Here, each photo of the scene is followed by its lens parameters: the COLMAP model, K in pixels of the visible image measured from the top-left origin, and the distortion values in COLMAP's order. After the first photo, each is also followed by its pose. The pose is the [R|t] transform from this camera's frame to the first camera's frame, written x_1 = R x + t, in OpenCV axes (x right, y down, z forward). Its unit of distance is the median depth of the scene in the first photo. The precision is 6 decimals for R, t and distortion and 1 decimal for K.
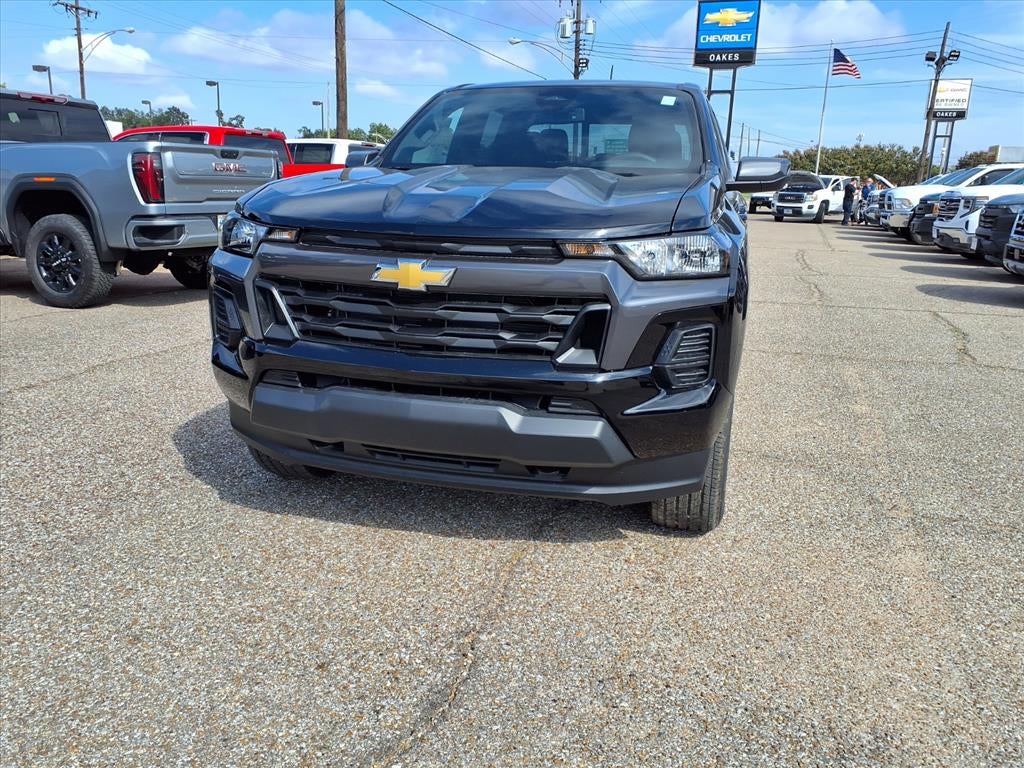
lens RADIAL K [[815.3, 0, 496.7], [0, 815.3, 379.8], [0, 0, 1]] dist [0.038286, -0.033591]
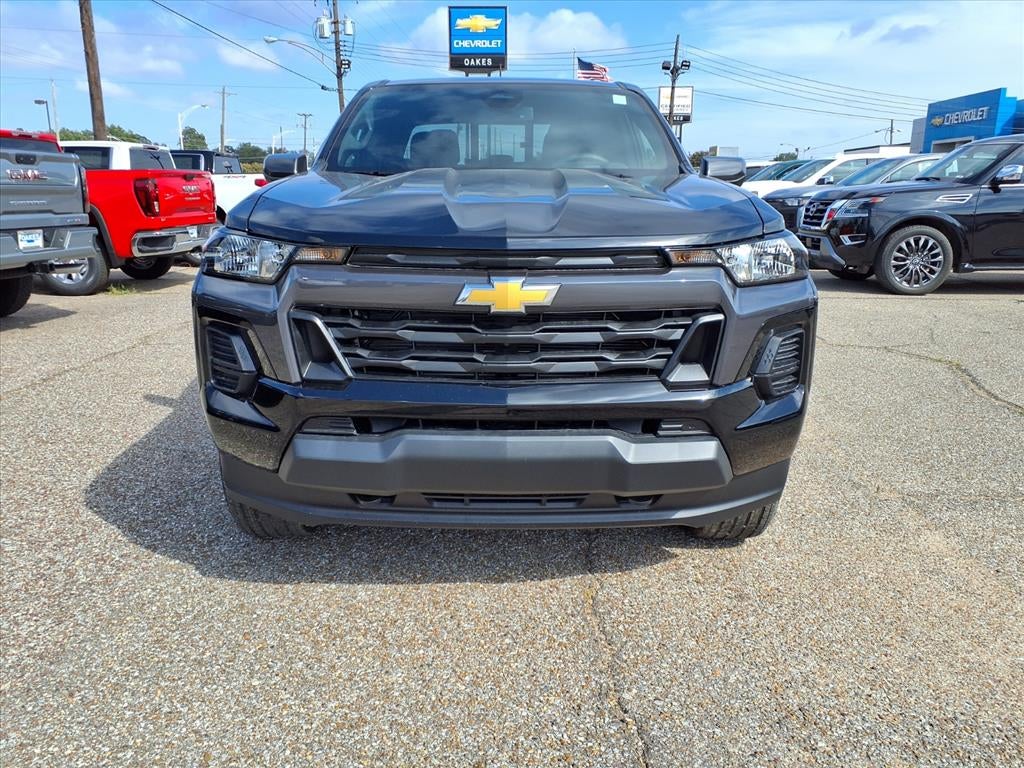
lens RADIAL K [[816.0, 0, 492.3], [0, 816.0, 382.3], [0, 0, 1]] dist [0.012827, 0.003772]
pose [[0.960822, -0.083060, 0.264427, -0.277518], [0.082793, 0.996492, 0.012175, -0.037322], [-0.264511, 0.010195, 0.964329, 0.132339]]
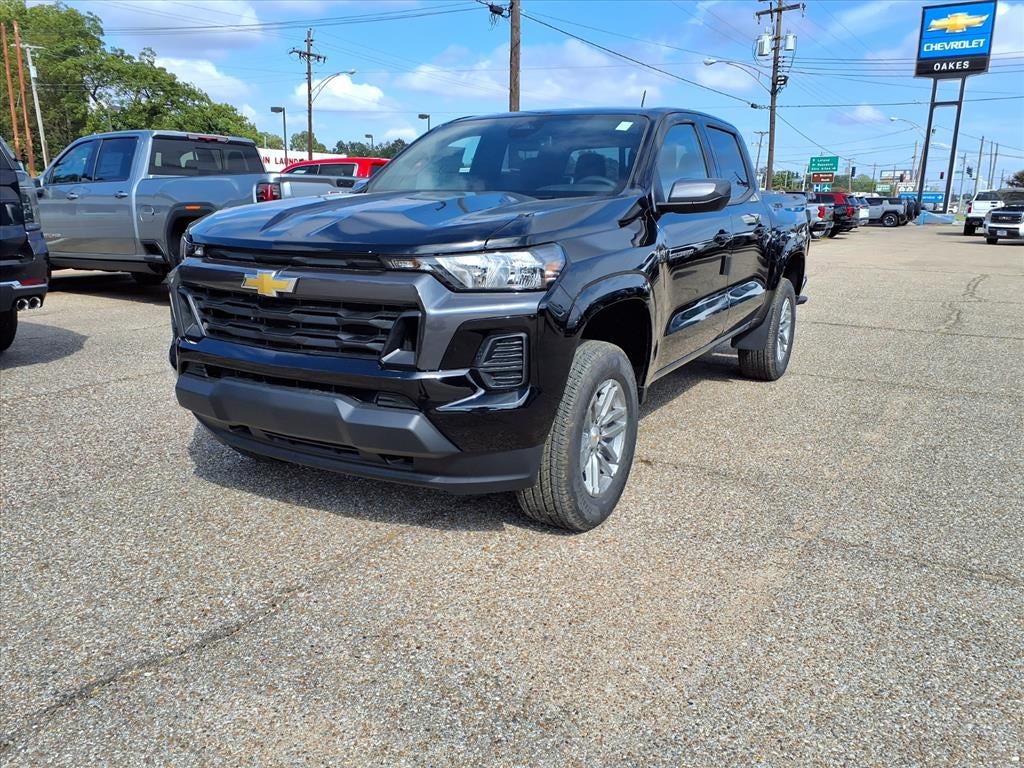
lens RADIAL K [[816.0, 0, 492.3], [0, 816.0, 382.3], [0, 0, 1]] dist [0.012827, 0.003772]
pose [[0.969560, 0.041042, -0.241389, 0.390112], [-0.046867, 0.998731, -0.018435, 0.016726], [0.240326, 0.029187, 0.970253, -0.053848]]
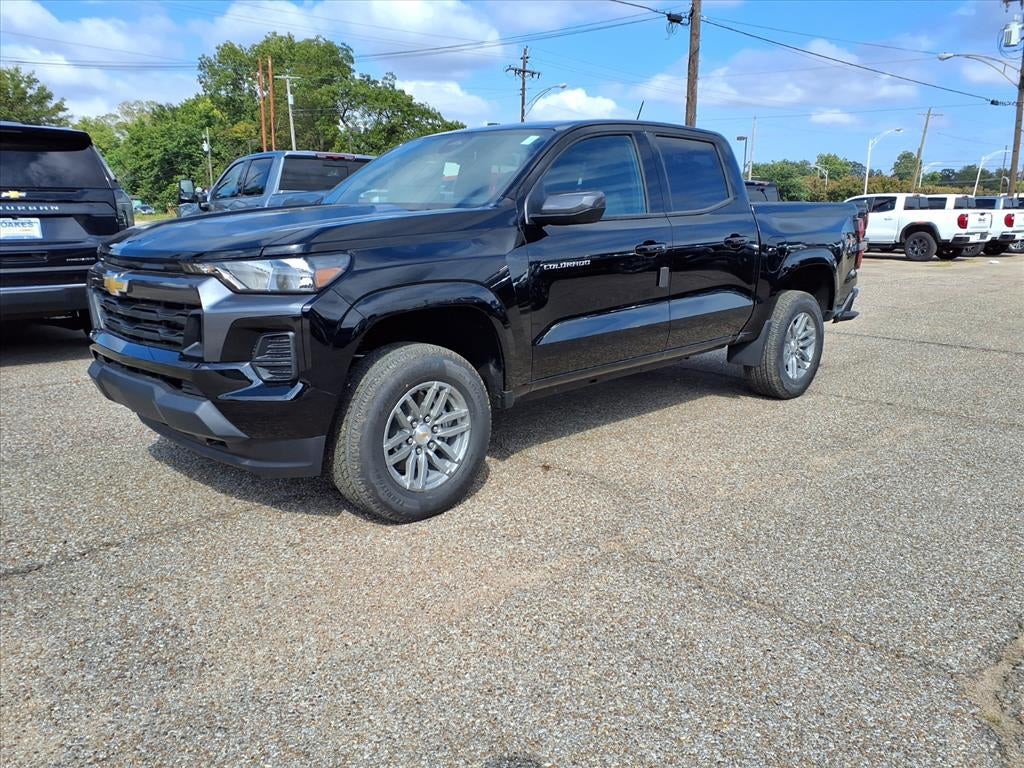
lens RADIAL K [[814.4, 0, 494.9], [0, 814.4, 380.4], [0, 0, 1]] dist [0.007778, 0.005312]
pose [[0.873683, 0.080903, -0.479721, 0.888405], [-0.099567, 0.994939, -0.013542, -0.007710], [0.476197, 0.059596, 0.877317, 0.070233]]
